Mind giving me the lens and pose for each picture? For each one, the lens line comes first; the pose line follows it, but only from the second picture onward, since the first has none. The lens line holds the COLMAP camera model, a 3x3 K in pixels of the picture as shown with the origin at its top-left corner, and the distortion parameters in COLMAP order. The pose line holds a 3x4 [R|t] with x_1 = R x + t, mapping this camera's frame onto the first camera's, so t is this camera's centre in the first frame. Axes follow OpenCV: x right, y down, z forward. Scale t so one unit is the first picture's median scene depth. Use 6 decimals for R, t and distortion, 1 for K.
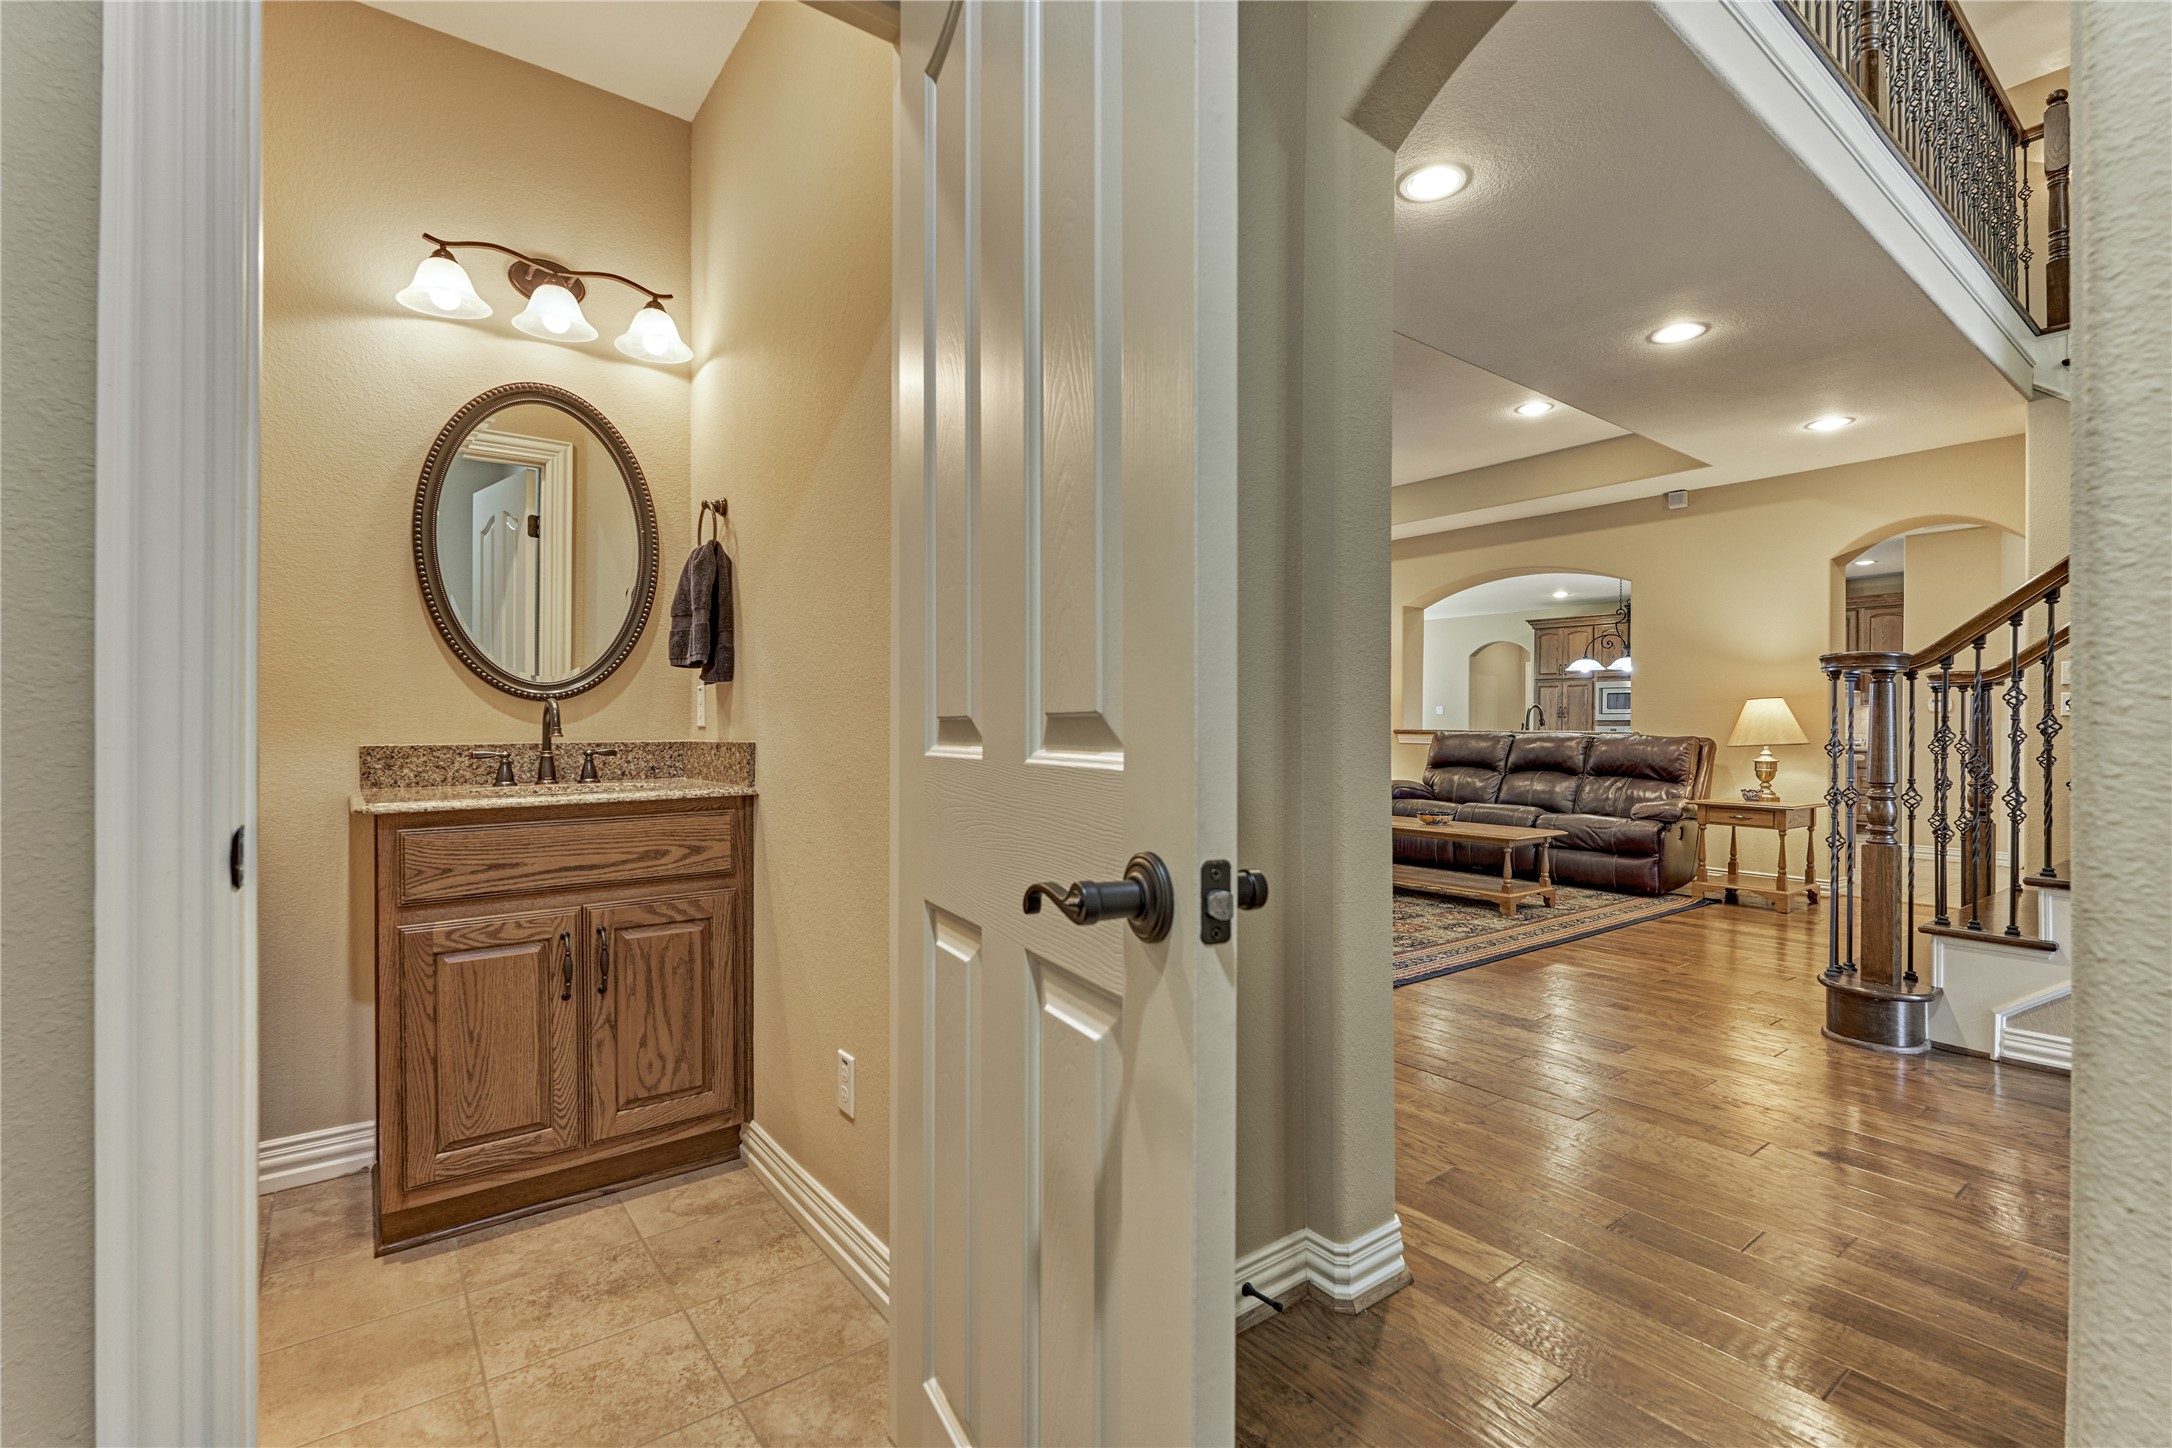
lens RADIAL K [[976.8, 0, 1083.6], [0, 976.8, 726.7], [0, 0, 1]] dist [-0.000136, -0.000523]
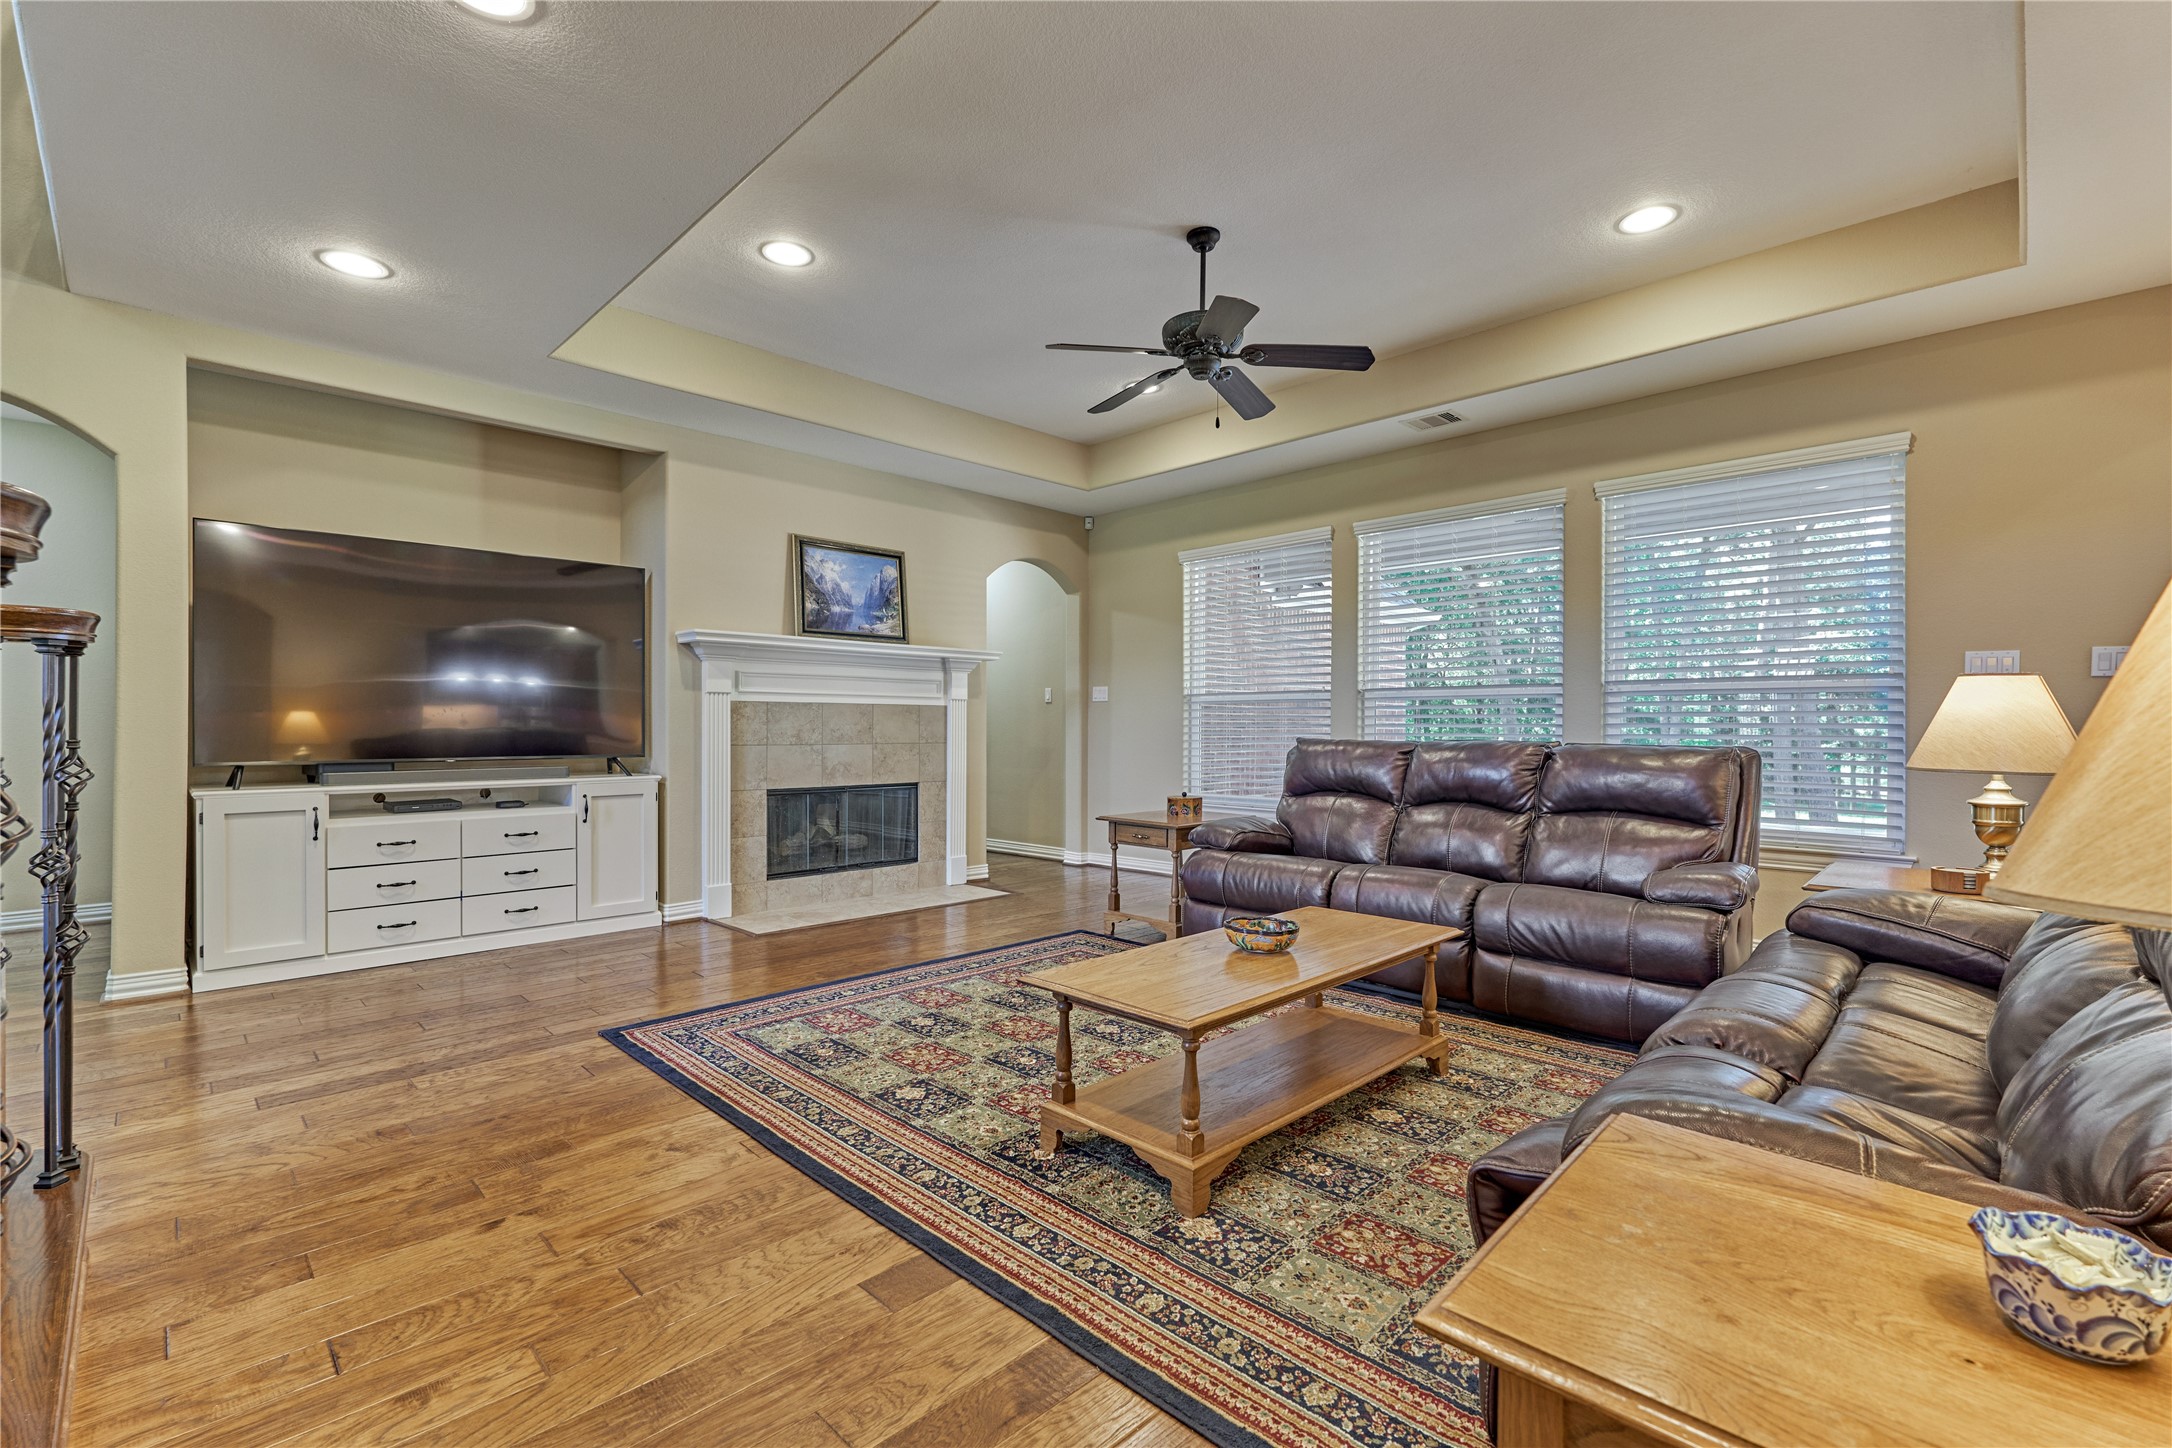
lens RADIAL K [[956.1, 0, 1092.0], [0, 956.1, 718.8], [0, 0, 1]] dist [-0.001665, -0.000127]
pose [[0.132446, -0.011830, -0.991120, 0.731744], [-0.001647, 0.999925, -0.012155, -0.002811], [0.991189, 0.003243, 0.132417, 0.791331]]
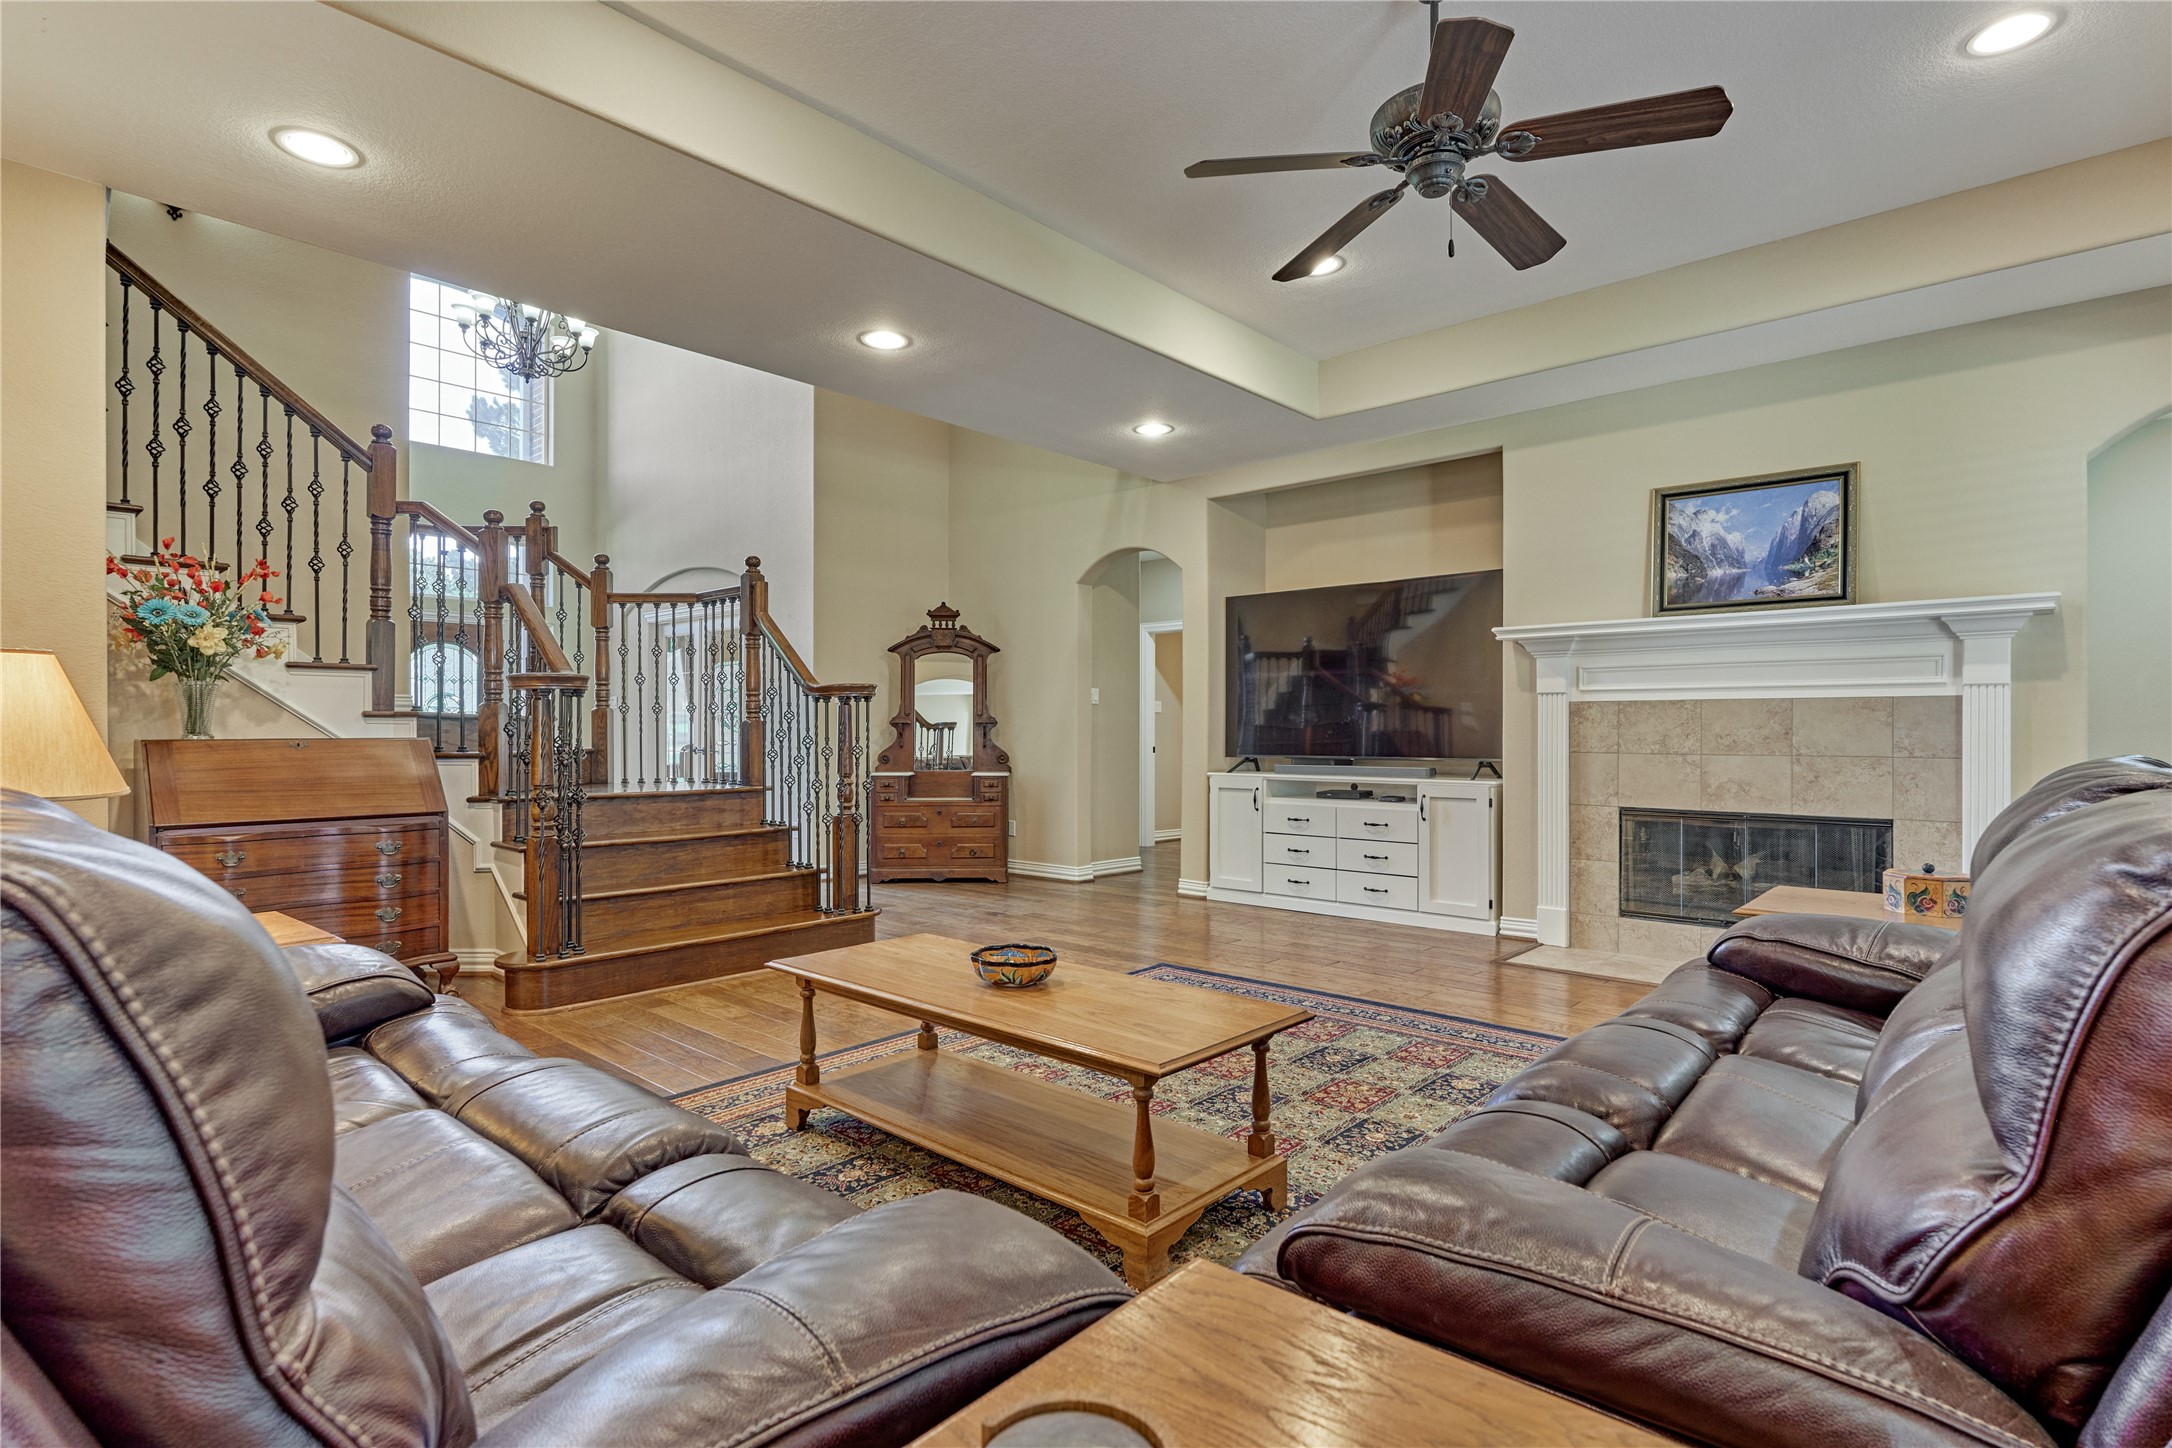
lens RADIAL K [[1065.2, 0, 1088.7], [0, 1065.2, 727.3], [0, 0, 1]] dist [-0.002343, -0.000002]
pose [[-0.984142, -0.005779, -0.177289, 0.374960], [-0.005218, 0.999980, -0.003628, -0.003664], [0.177306, -0.002645, -0.984152, 1.321073]]
